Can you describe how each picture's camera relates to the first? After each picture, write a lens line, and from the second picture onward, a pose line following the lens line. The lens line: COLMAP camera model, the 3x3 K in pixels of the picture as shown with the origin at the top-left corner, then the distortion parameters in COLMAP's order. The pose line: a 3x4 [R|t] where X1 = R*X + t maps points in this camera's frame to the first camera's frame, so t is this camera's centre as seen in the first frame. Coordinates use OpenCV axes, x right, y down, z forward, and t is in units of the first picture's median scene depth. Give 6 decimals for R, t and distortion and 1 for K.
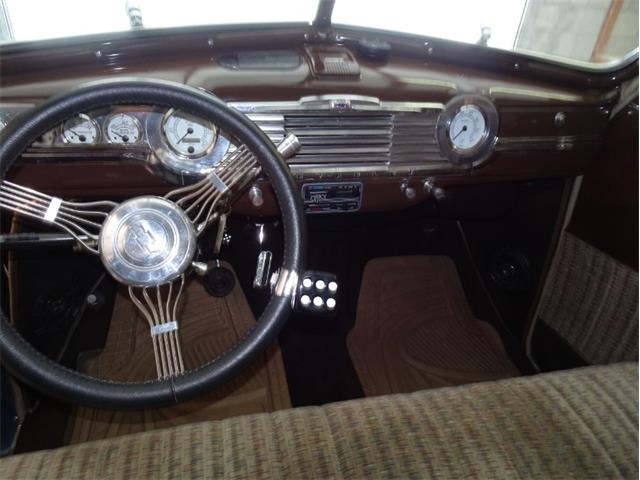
lens RADIAL K [[472.3, 0, 320.0], [0, 472.3, 240.0], [0, 0, 1]] dist [-0.057981, 0.006005]
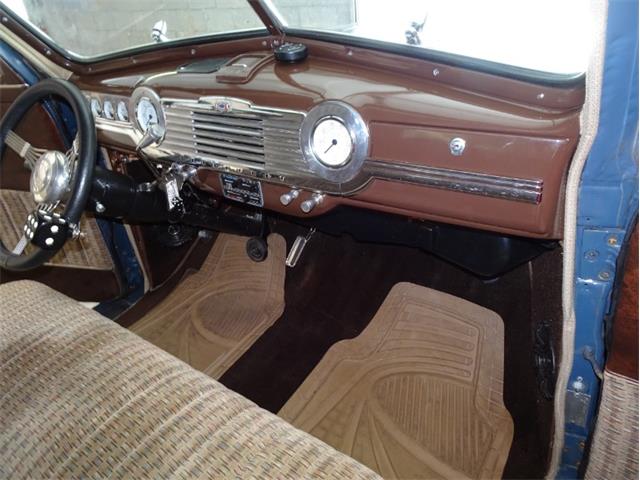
lens RADIAL K [[483.8, 0, 320.0], [0, 483.8, 240.0], [0, 0, 1]] dist [-0.054978, 0.004950]
pose [[0.645093, 0.272318, -0.713931, 1.164794], [-0.271843, 0.955001, 0.118638, -0.186747], [0.714112, 0.117544, 0.690092, 0.416675]]
